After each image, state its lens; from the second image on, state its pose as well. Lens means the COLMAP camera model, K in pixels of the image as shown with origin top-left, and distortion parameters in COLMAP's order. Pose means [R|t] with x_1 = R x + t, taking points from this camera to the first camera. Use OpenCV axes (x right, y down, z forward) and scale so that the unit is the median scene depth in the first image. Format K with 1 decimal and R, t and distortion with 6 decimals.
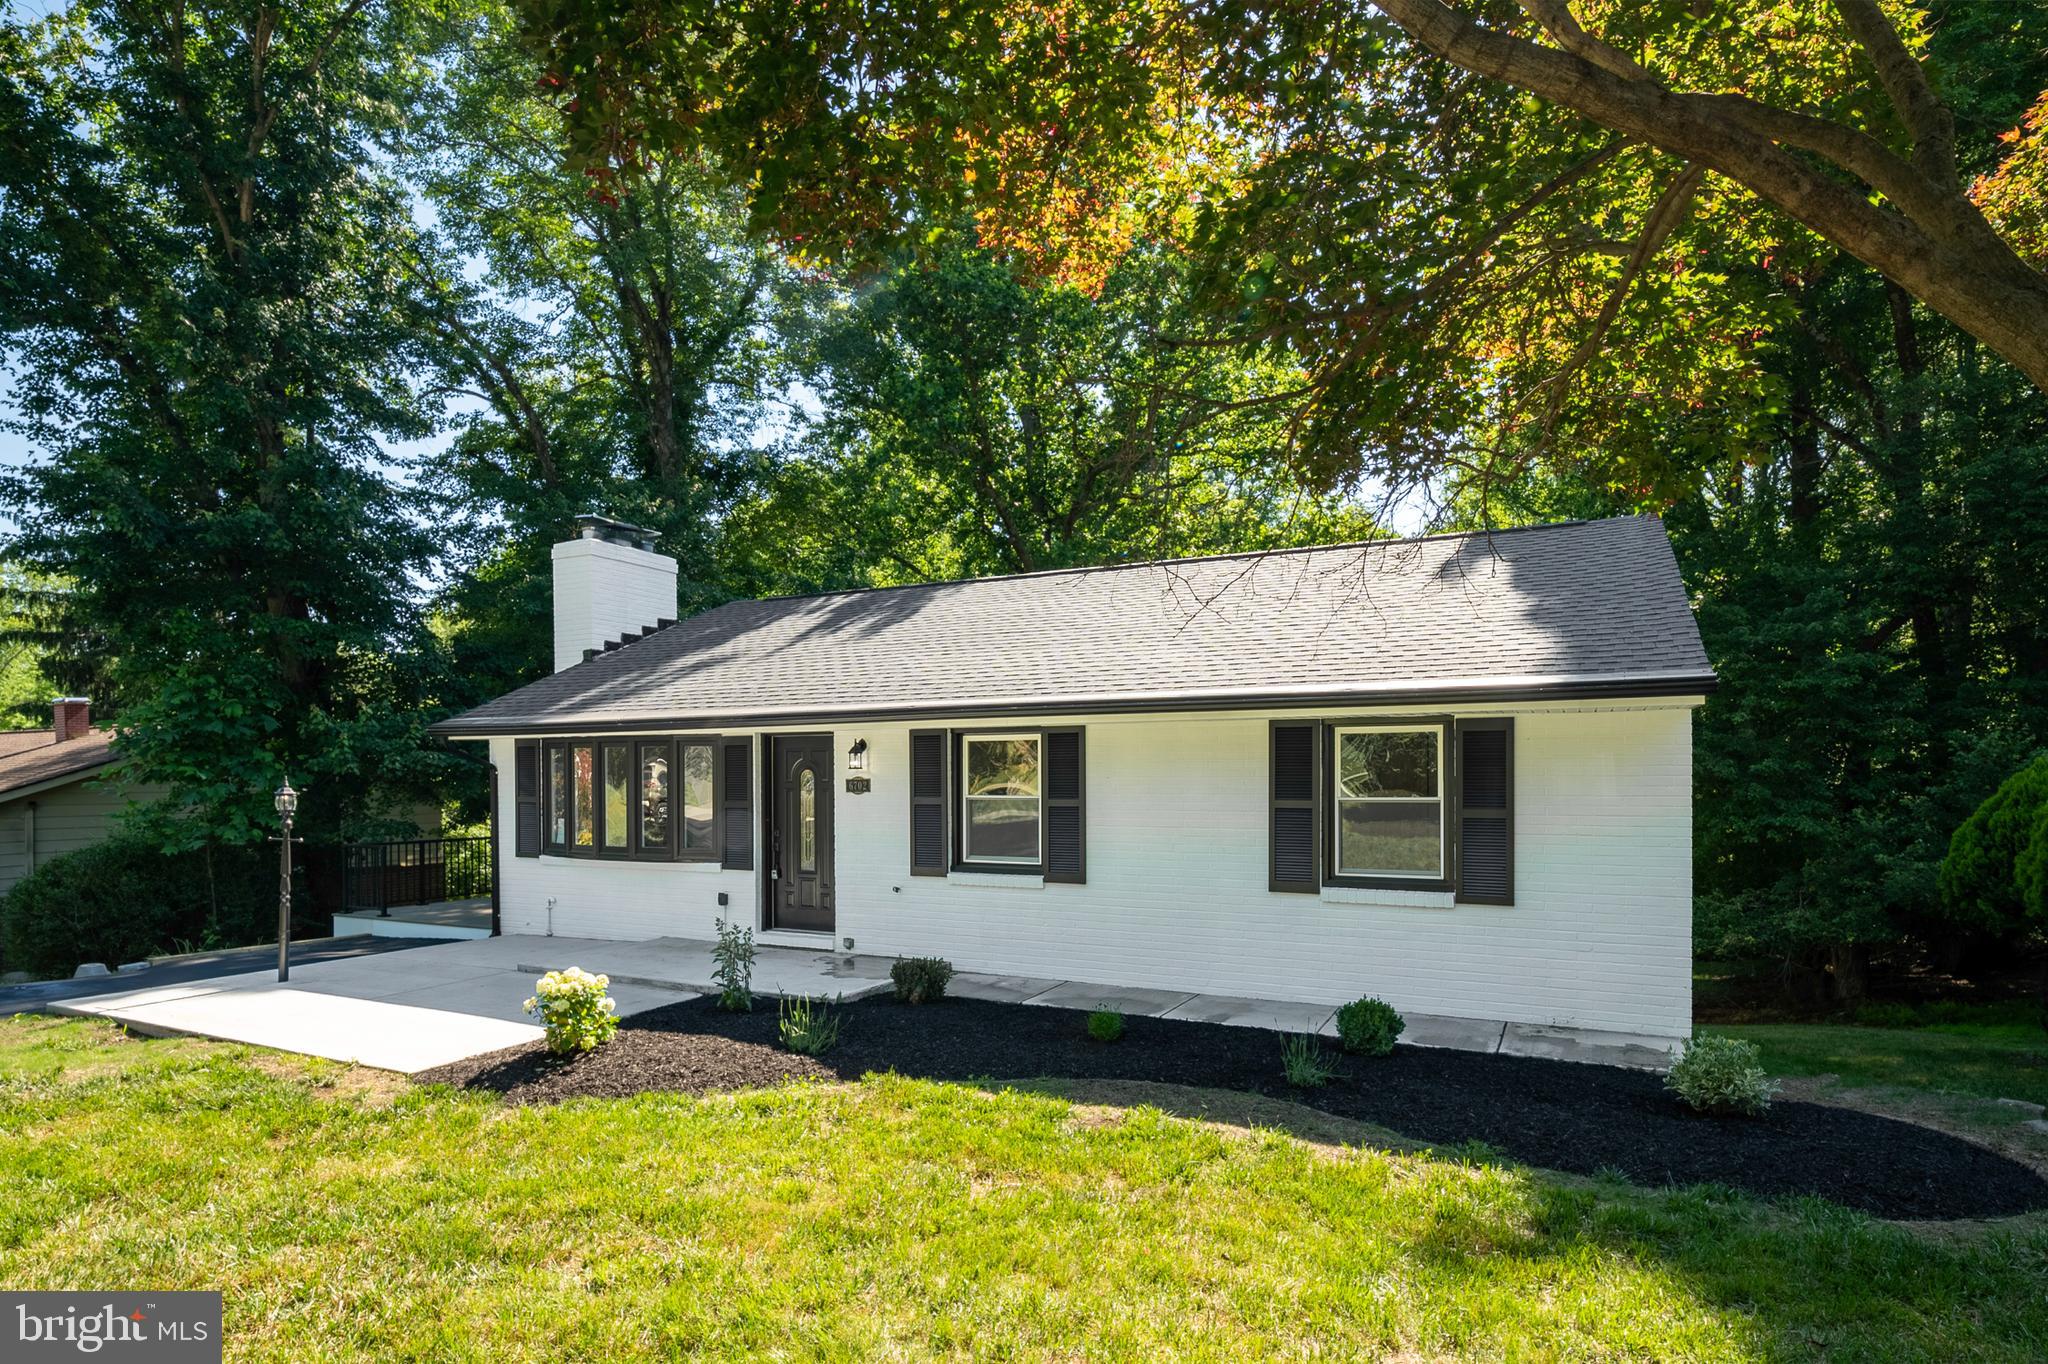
lens RADIAL K [[1128.5, 0, 1021.1], [0, 1128.5, 761.4], [0, 0, 1]] dist [-0.004844, -0.001813]
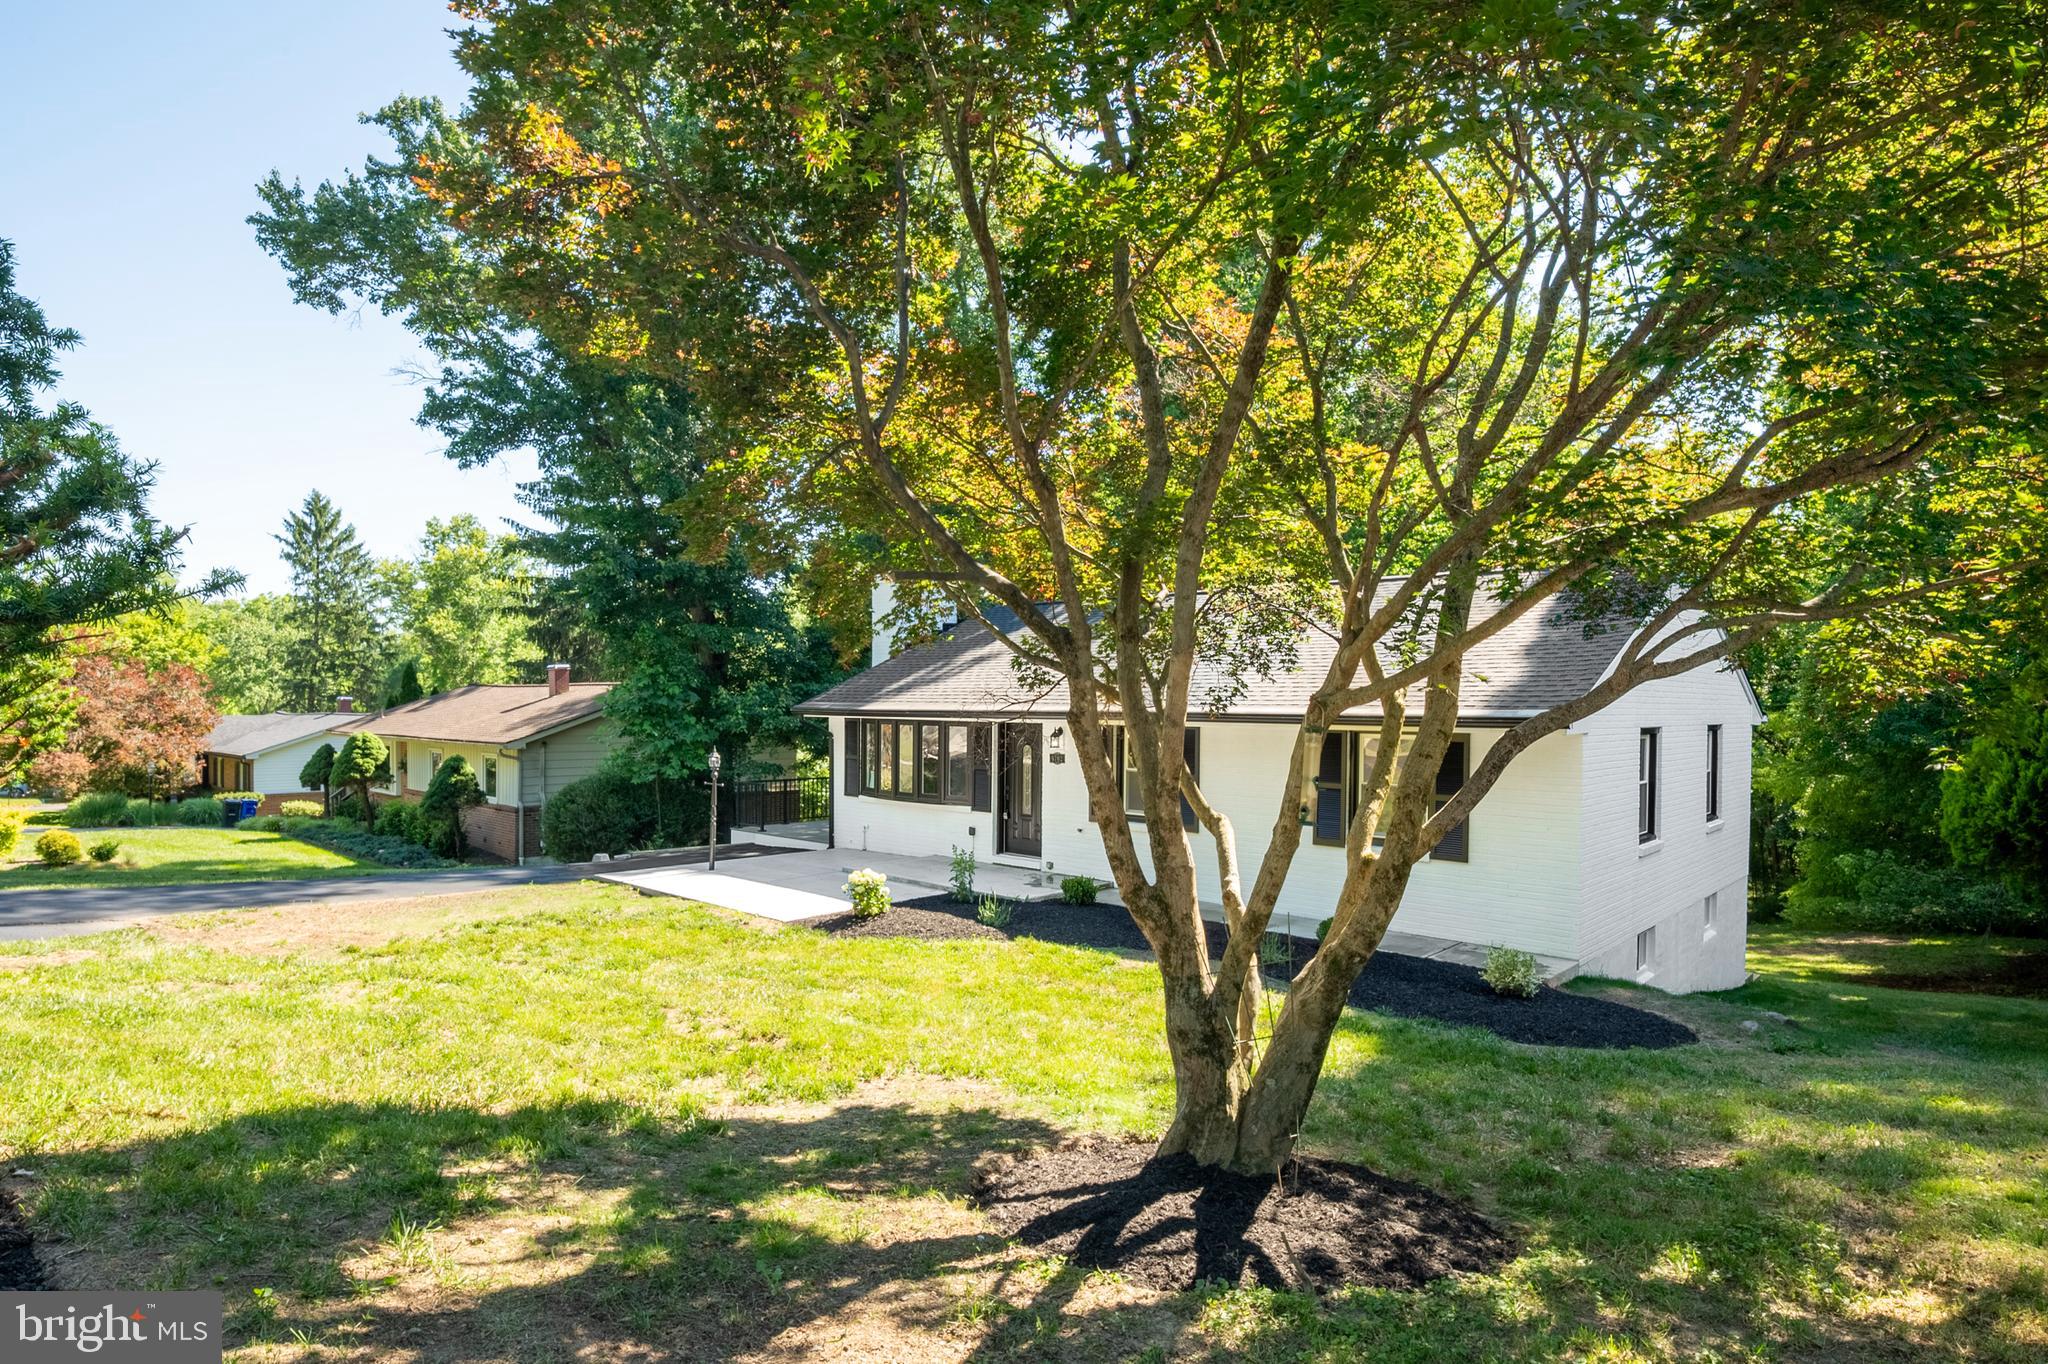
lens RADIAL K [[1124.3, 0, 1024.0], [0, 1124.3, 682.0], [0, 0, 1]] dist [0.000666, -0.000215]
pose [[0.962931, 0.009986, -0.269562, 0.210037], [-0.011895, 0.999914, -0.005450, -0.070484], [0.269484, 0.008455, 0.962968, -0.429706]]
